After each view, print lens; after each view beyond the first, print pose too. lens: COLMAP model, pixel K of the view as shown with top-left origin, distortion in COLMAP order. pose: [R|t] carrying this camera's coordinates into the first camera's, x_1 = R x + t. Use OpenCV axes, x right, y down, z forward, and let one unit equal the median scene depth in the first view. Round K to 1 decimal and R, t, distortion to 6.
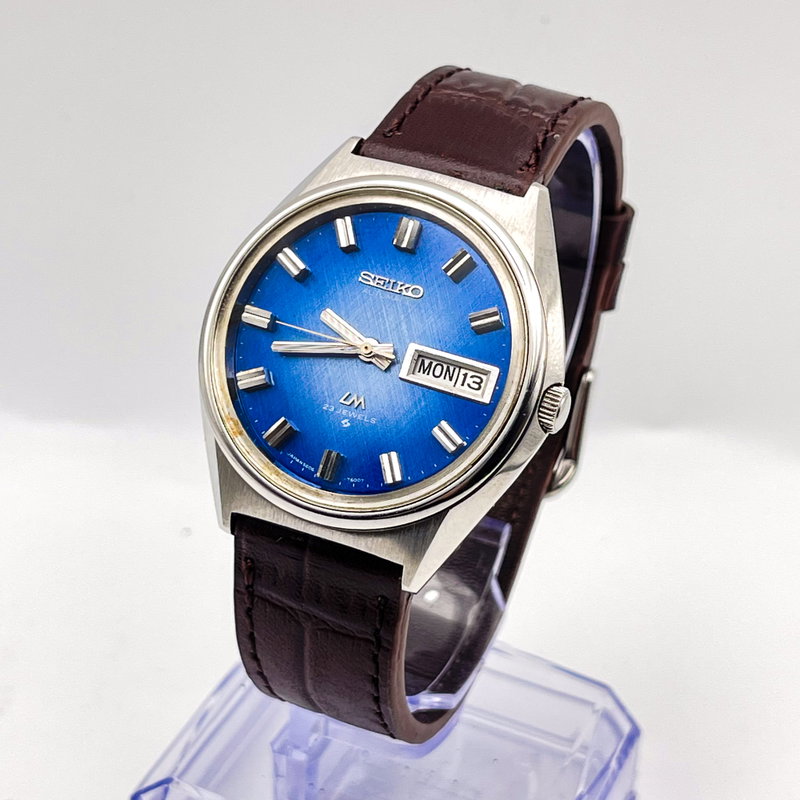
lens RADIAL K [[1962.4, 0, 400.7], [0, 1962.4, 396.7], [0, 0, 1]] dist [0.138318, 0.000000]
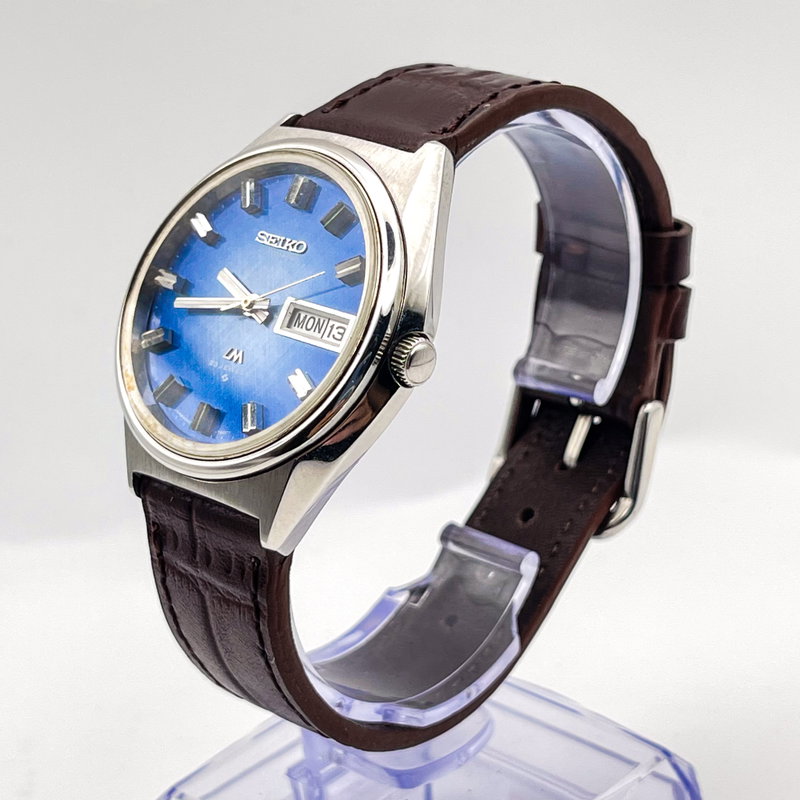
lens RADIAL K [[1962.4, 0, 401.3], [0, 1962.4, 401.2], [0, 0, 1]] dist [0.138318, 0.000000]
pose [[0.928695, 0.005978, -0.370797, 0.418786], [-0.062306, 0.988172, -0.140119, 0.157166], [0.365574, 0.153231, 0.918083, 0.122304]]
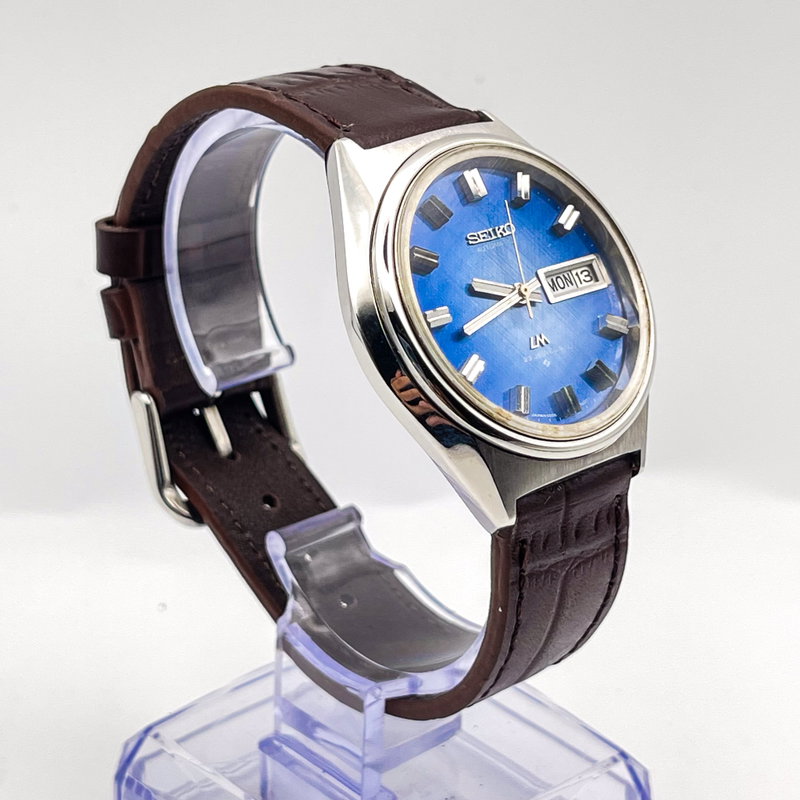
lens RADIAL K [[1962.4, 0, 402.1], [0, 1962.4, 400.0], [0, 0, 1]] dist [0.138318, 0.000000]
pose [[0.407691, -0.423124, 0.809169, -0.895062], [0.475306, 0.854978, 0.207601, -0.218404], [-0.779662, 0.299966, 0.549680, 0.493004]]
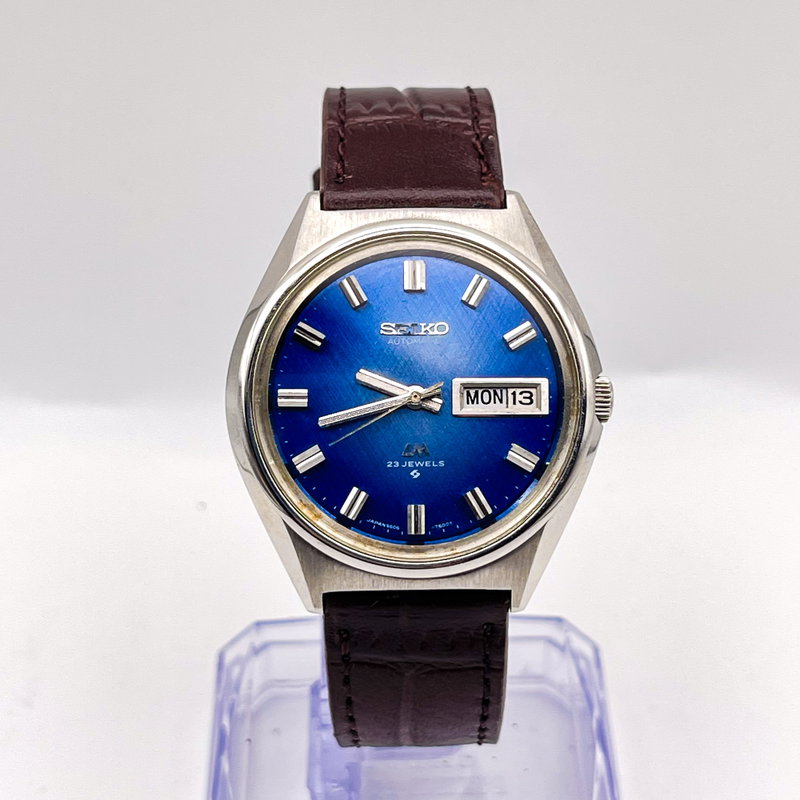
lens RADIAL K [[1962.4, 0, 398.5], [0, 1962.4, 401.6], [0, 0, 1]] dist [0.138318, 0.000000]
pose [[0.911634, -0.297566, 0.283511, -0.306968], [0.276196, 0.954368, 0.113570, -0.137122], [-0.304368, -0.025229, 0.952220, 0.045948]]
